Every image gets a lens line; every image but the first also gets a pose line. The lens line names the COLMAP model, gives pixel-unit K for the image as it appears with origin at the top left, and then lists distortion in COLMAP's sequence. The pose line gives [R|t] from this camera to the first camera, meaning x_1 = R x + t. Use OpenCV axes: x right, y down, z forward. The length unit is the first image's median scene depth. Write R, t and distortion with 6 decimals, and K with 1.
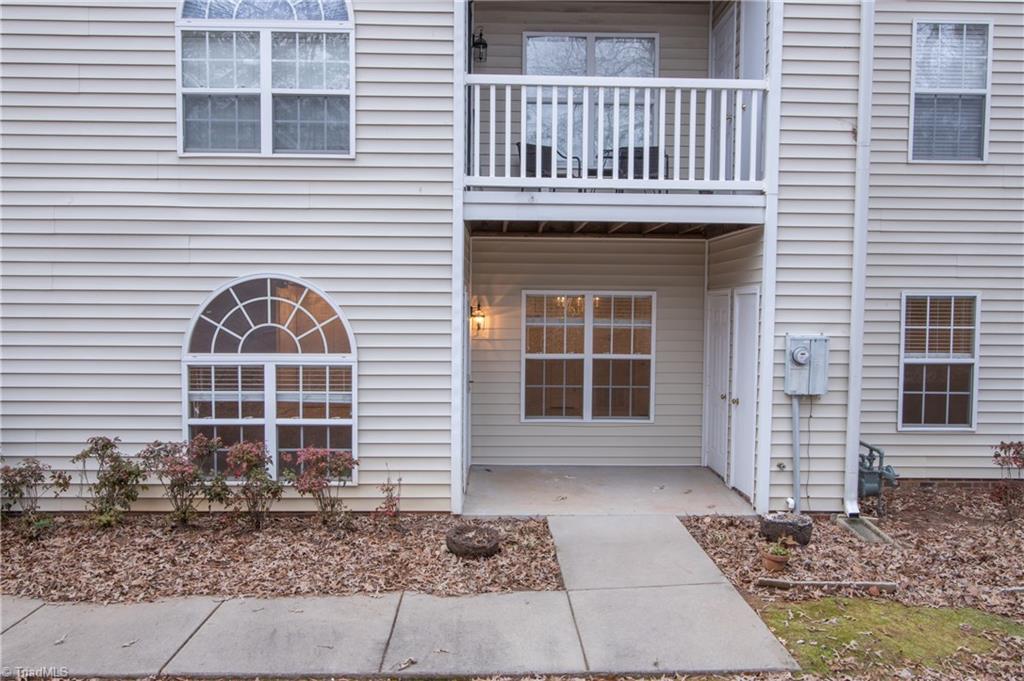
lens RADIAL K [[797.1, 0, 512.0], [0, 797.1, 340.5], [0, 0, 1]] dist [0.031723, -0.000797]
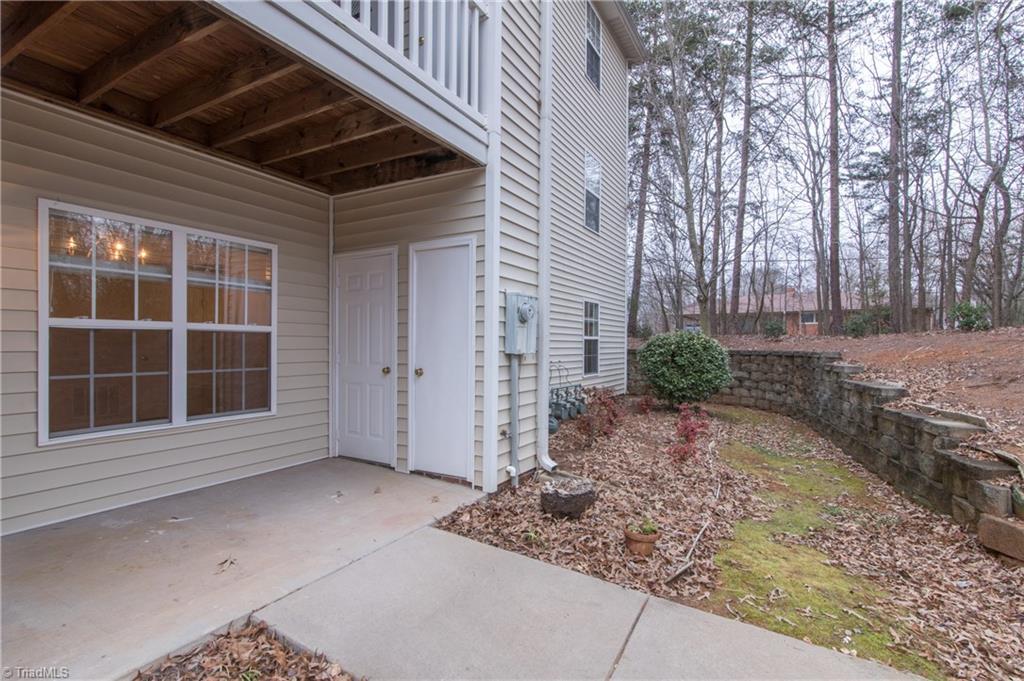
lens RADIAL K [[478.9, 0, 523.0], [0, 478.9, 346.0], [0, 0, 1]] dist [0.001622, 0.000321]
pose [[0.509726, -0.009087, 0.860289, -0.100145], [0.035083, 0.999332, -0.010230, 0.050428], [-0.859621, 0.035396, 0.509704, 0.560060]]
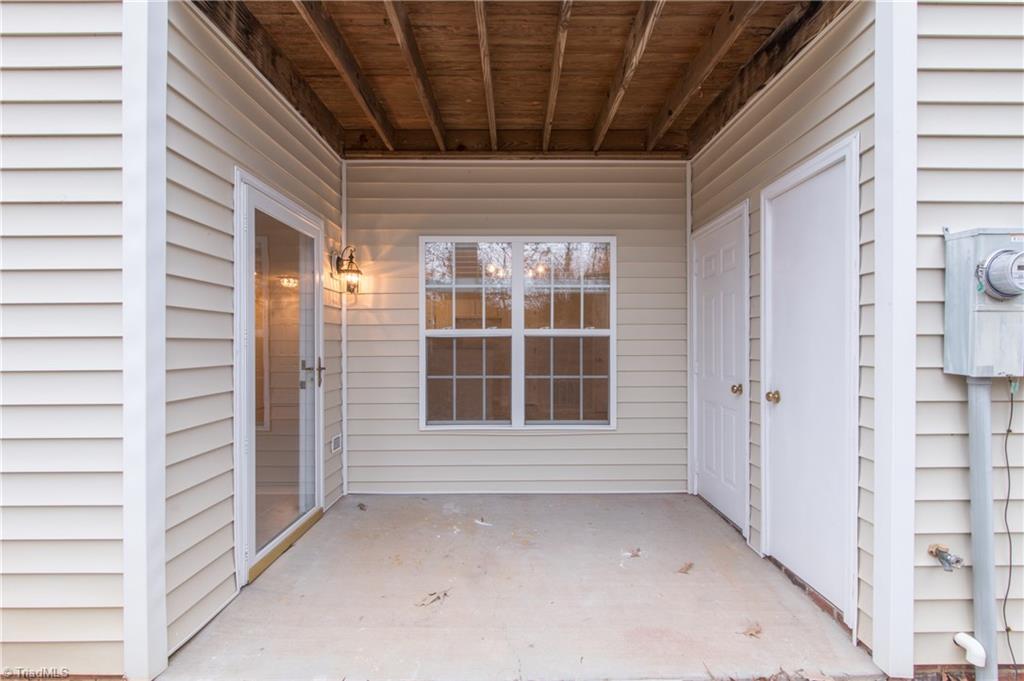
lens RADIAL K [[460.1, 0, 516.4], [0, 460.1, 343.5], [0, 0, 1]] dist [-0.000138, -0.000778]
pose [[0.999824, -0.010451, -0.015604, 0.100957], [0.009775, 0.999035, -0.042825, 0.046405], [0.016037, 0.042665, 0.998961, 0.610400]]
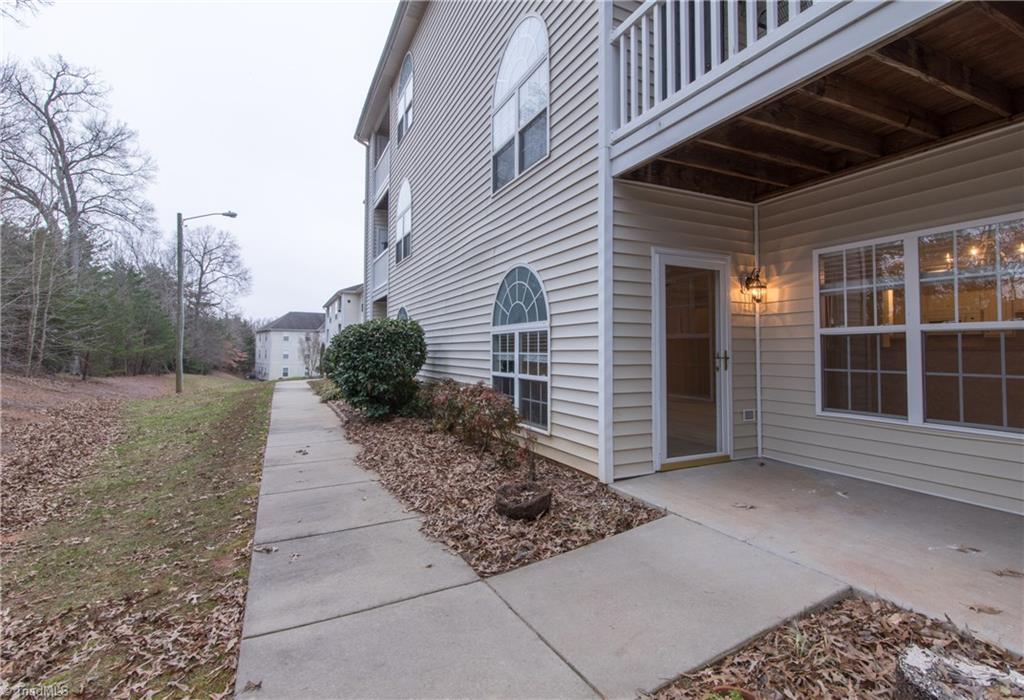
lens RADIAL K [[484.6, 0, 505.7], [0, 484.6, 332.5], [0, 0, 1]] dist [-0.001333, -0.000798]
pose [[0.404286, -0.039970, -0.913759, 0.332779], [-0.041077, 0.997243, -0.061796, 0.063569], [0.913710, 0.062518, 0.401530, 0.521445]]
